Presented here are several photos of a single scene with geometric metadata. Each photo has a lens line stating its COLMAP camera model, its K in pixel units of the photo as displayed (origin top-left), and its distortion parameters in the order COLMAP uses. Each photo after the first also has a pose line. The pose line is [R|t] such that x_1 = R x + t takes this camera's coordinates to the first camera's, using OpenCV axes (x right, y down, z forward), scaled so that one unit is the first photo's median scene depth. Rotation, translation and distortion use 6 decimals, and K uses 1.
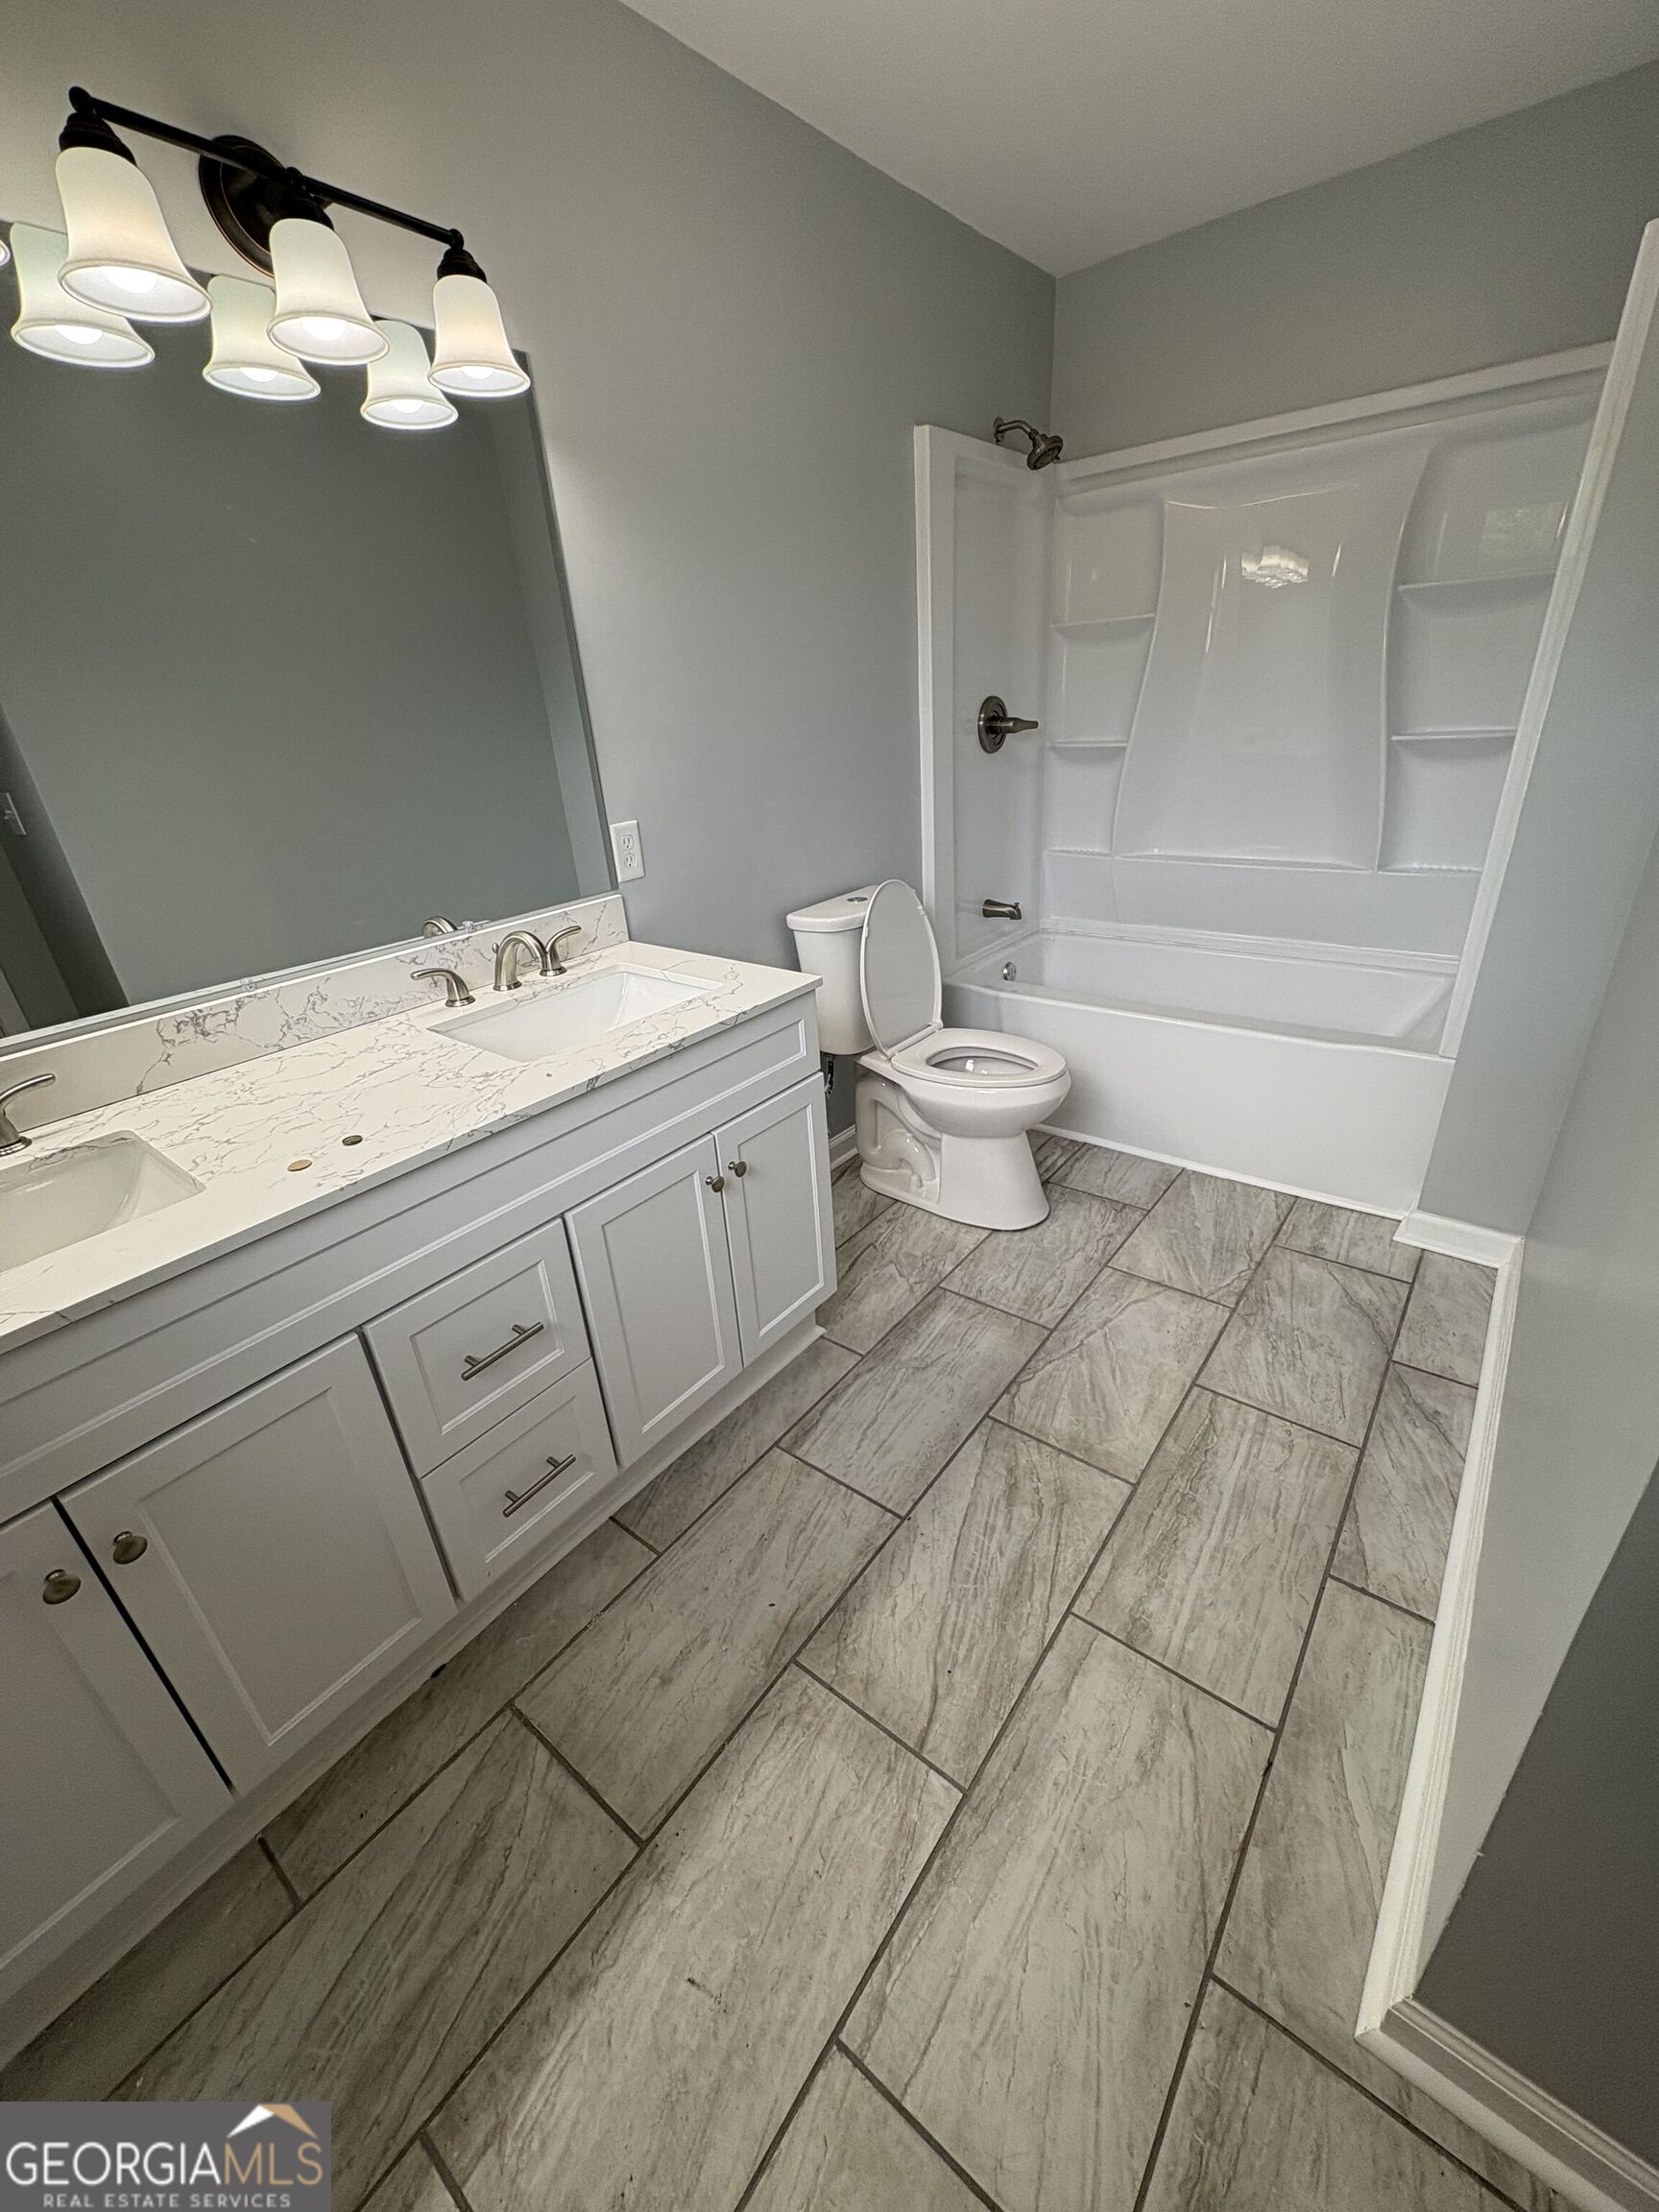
lens RADIAL K [[900.9, 0, 811.5], [0, 900.9, 1098.5], [0, 0, 1]] dist [0.015195, -0.006266]
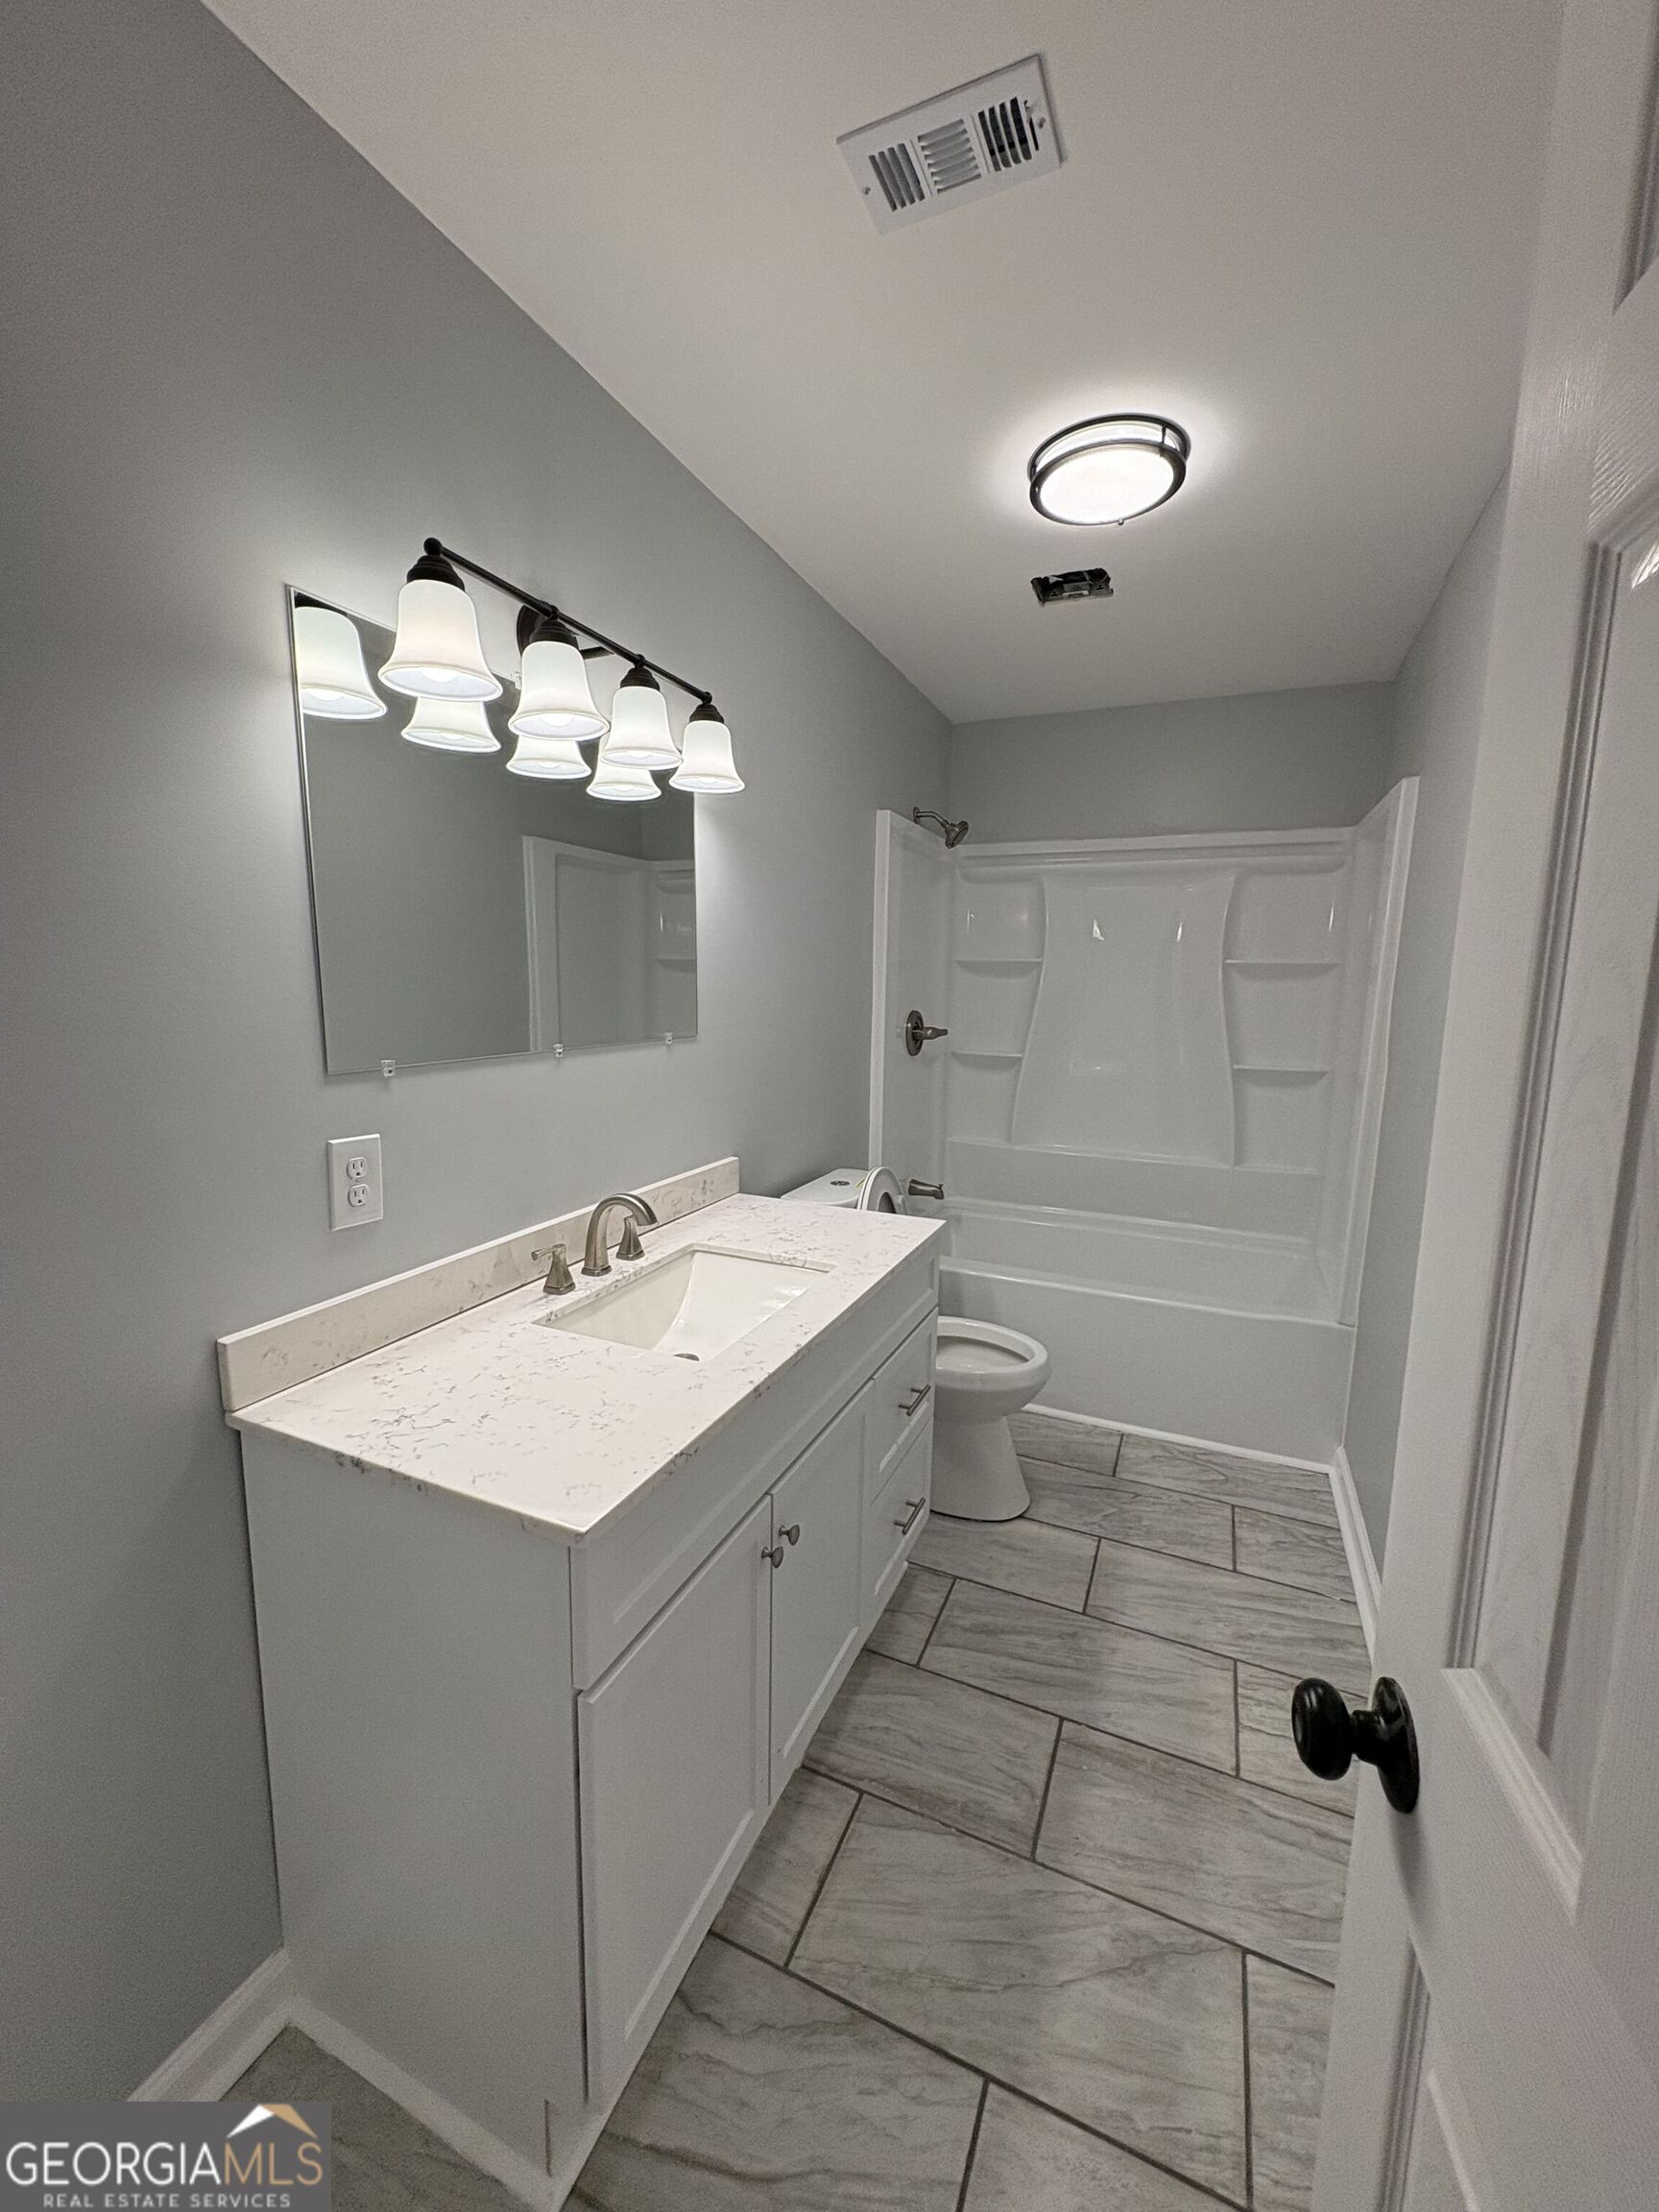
lens RADIAL K [[900.9, 0, 811.5], [0, 900.9, 1098.5], [0, 0, 1]] dist [0.015195, -0.006266]
pose [[0.969129, 0.042170, 0.242921, -0.262072], [0.027770, 0.960326, -0.277494, -0.019006], [-0.244985, 0.275673, 0.929509, -0.022898]]
